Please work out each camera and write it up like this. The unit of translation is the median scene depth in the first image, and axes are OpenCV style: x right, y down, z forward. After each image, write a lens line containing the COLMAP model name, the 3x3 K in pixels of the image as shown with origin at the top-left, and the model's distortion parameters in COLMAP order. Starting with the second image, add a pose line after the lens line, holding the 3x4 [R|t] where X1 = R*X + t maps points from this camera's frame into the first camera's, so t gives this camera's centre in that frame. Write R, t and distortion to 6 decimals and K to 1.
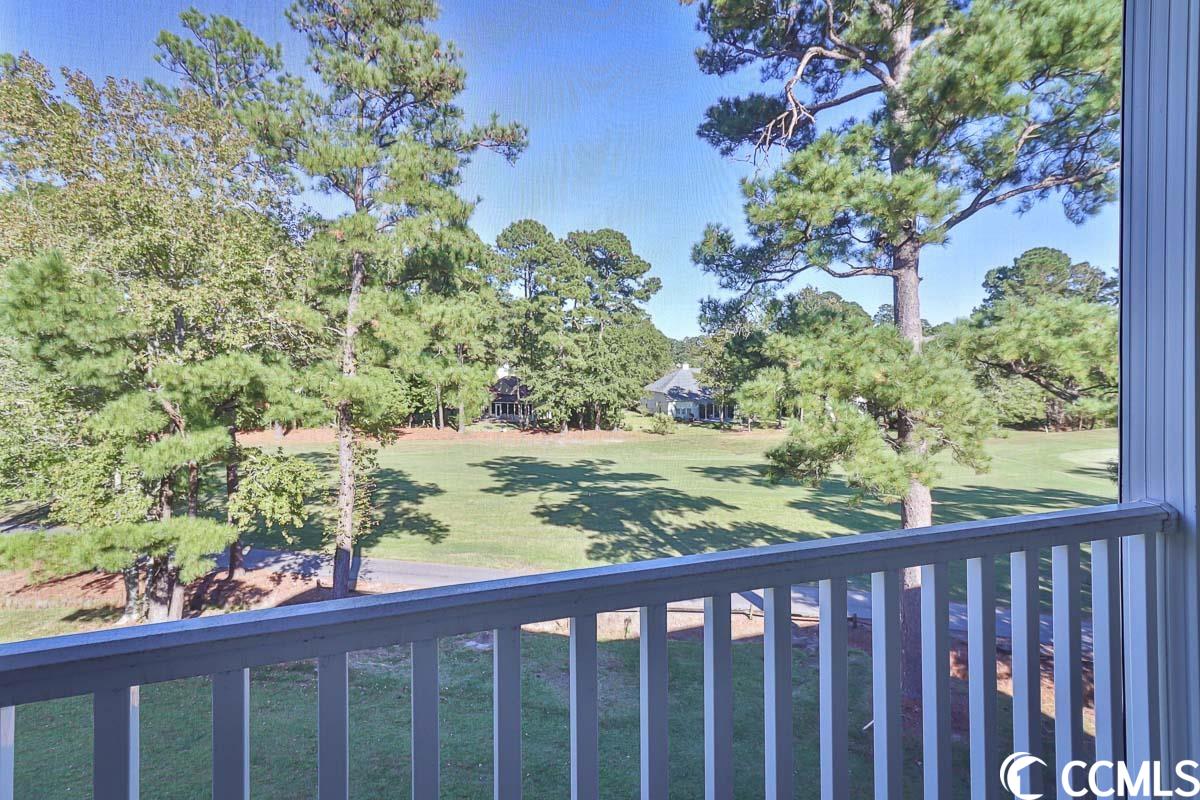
lens RADIAL K [[648.3, 0, 567.3], [0, 648.3, 373.2], [0, 0, 1]] dist [0.034942, 0.002977]
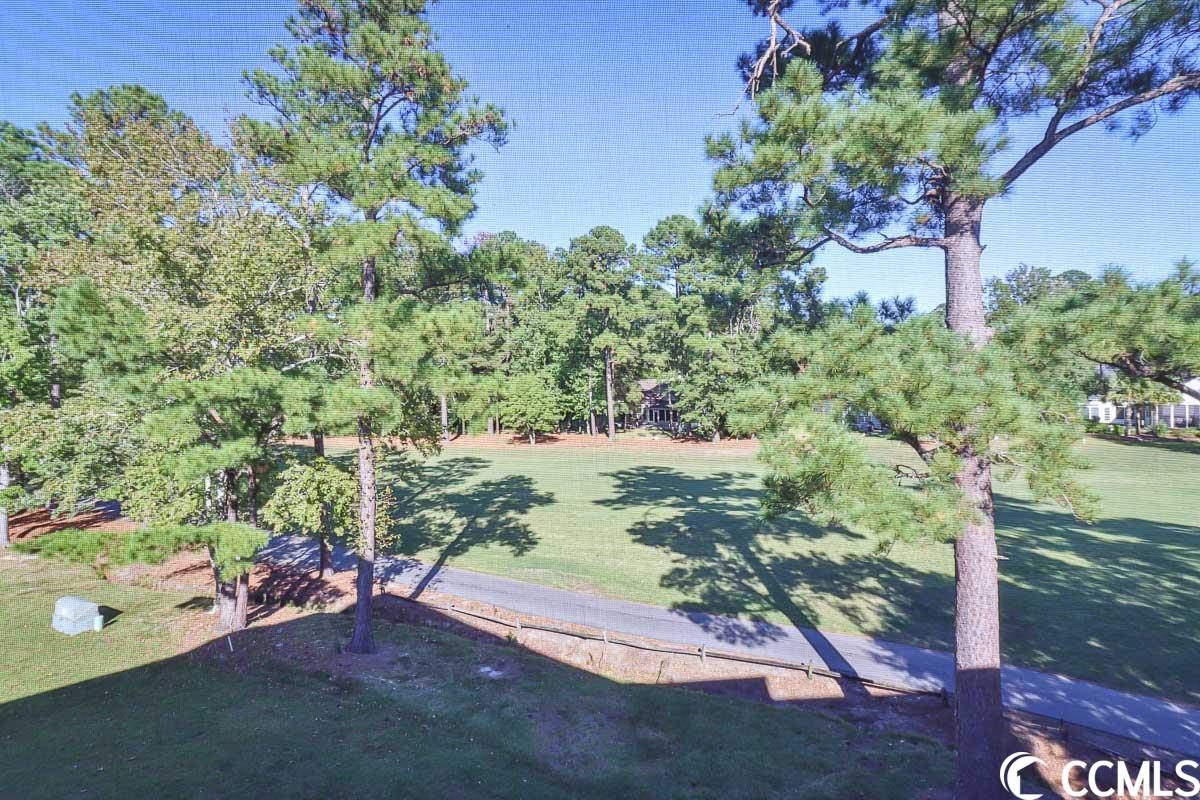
lens RADIAL K [[648.3, 0, 626.8], [0, 648.3, 389.1], [0, 0, 1]] dist [0.034942, 0.002977]
pose [[0.955347, -0.008713, -0.295356, 0.236360], [0.014698, 0.999729, 0.018051, -0.003890], [0.295119, -0.021586, 0.955217, 0.117953]]
